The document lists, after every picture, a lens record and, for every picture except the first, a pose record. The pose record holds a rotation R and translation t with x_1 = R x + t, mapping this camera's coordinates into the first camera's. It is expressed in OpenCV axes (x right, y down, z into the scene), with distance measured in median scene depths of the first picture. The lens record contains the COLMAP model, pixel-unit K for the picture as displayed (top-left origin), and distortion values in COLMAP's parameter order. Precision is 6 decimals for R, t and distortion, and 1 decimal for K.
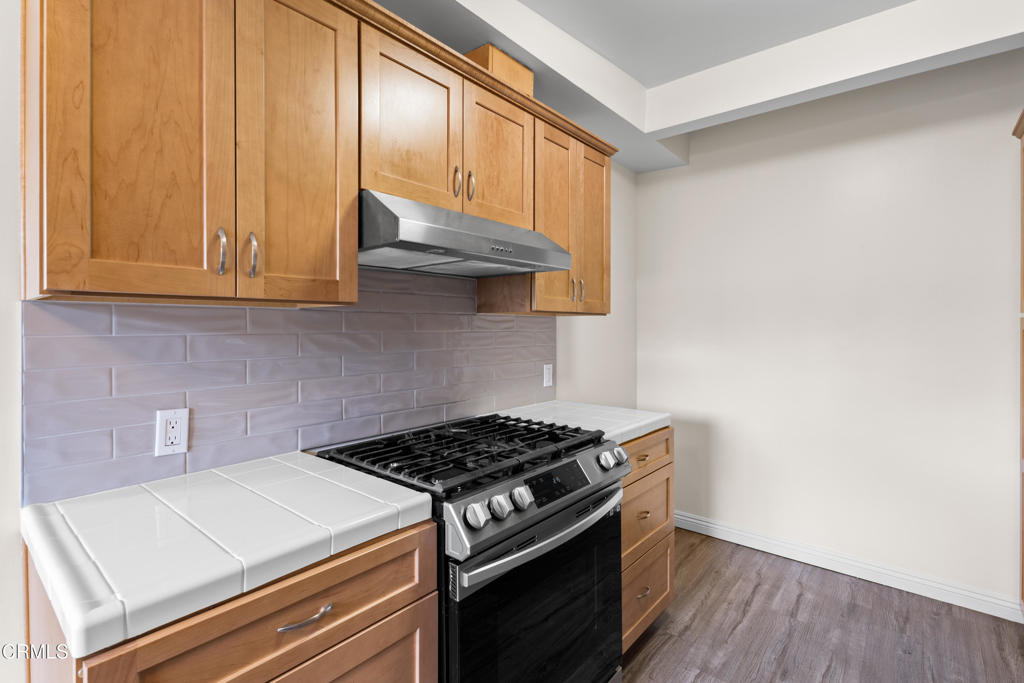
lens RADIAL K [[480.3, 0, 507.9], [0, 480.3, 330.3], [0, 0, 1]] dist [0.004279, -0.001140]
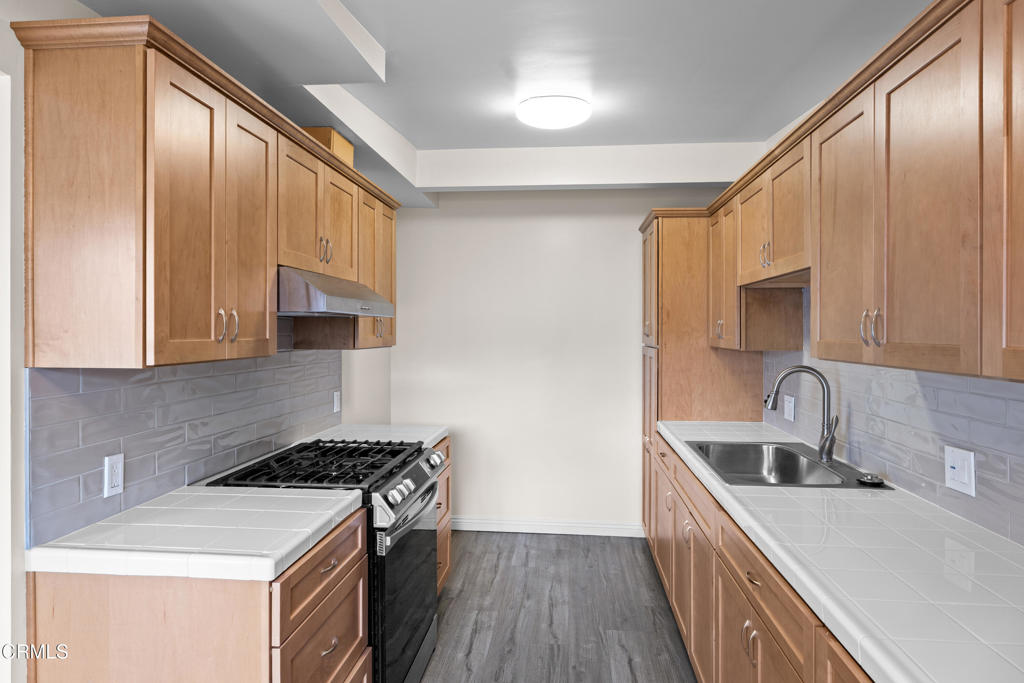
lens RADIAL K [[598.6, 0, 512.0], [0, 598.6, 341.5], [0, 0, 1]] dist [-0.000448, 0.000408]
pose [[0.823150, -0.008051, 0.567767, -0.451367], [0.002160, 0.999937, 0.011048, -0.070880], [-0.567820, -0.007868, 0.823115, -0.419545]]
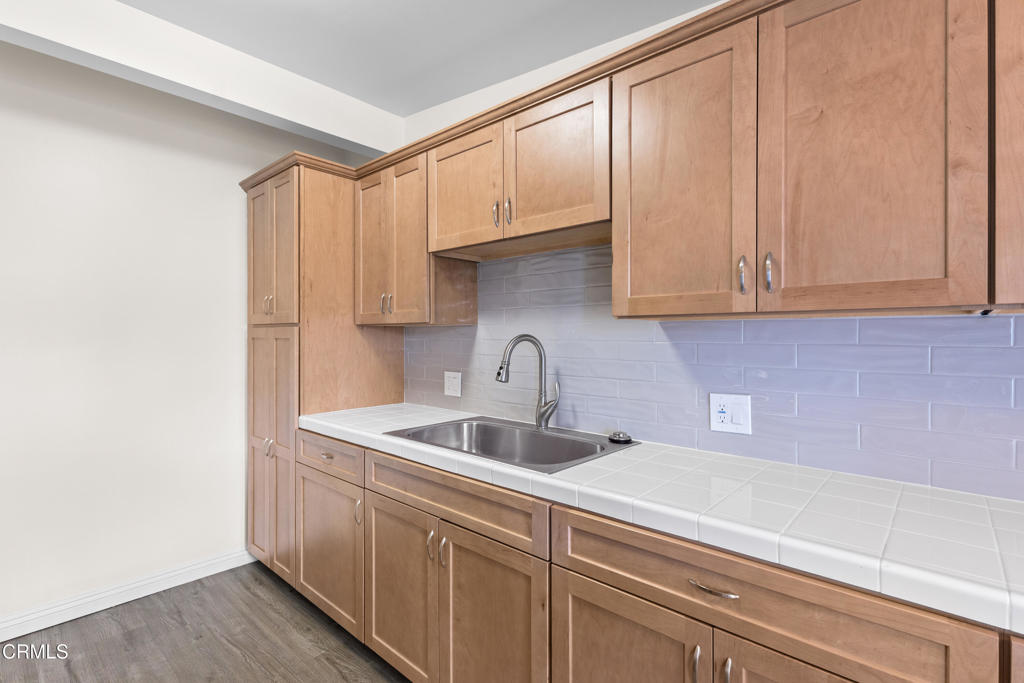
lens RADIAL K [[480.3, 0, 512.1], [0, 480.3, 337.1], [0, 0, 1]] dist [-0.000824, -0.000093]
pose [[0.032536, -0.003940, 0.999463, -0.221923], [0.008052, 0.999961, 0.003680, -0.003921], [-0.999438, 0.007928, 0.032566, 0.255855]]
